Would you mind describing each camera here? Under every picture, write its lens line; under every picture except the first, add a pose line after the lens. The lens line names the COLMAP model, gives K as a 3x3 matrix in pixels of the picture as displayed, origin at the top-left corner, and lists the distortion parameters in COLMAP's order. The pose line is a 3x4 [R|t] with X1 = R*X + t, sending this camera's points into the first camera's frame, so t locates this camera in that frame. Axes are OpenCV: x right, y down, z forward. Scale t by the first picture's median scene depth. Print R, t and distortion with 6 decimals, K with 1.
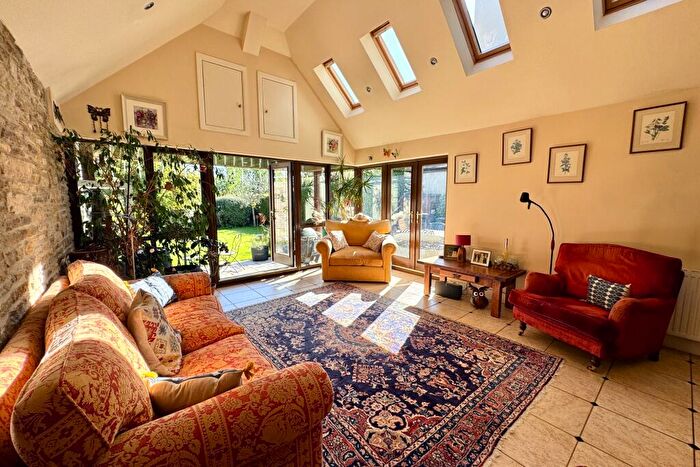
lens RADIAL K [[277.3, 0, 346.8], [0, 277.3, 232.4], [0, 0, 1]] dist [-0.001039, 0.000074]
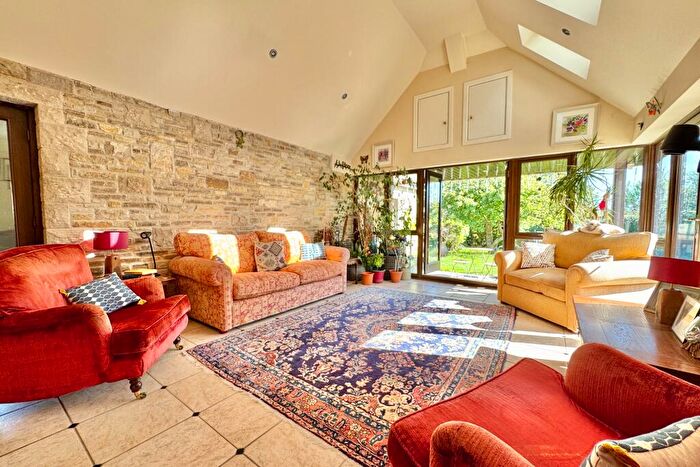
lens RADIAL K [[277.3, 0, 346.8], [0, 277.3, 232.4], [0, 0, 1]] dist [-0.001039, 0.000074]
pose [[0.248023, 0.041166, -0.967879, 0.859070], [-0.123400, 0.992301, 0.010583, 0.033776], [0.960863, 0.116811, 0.251193, 0.524699]]
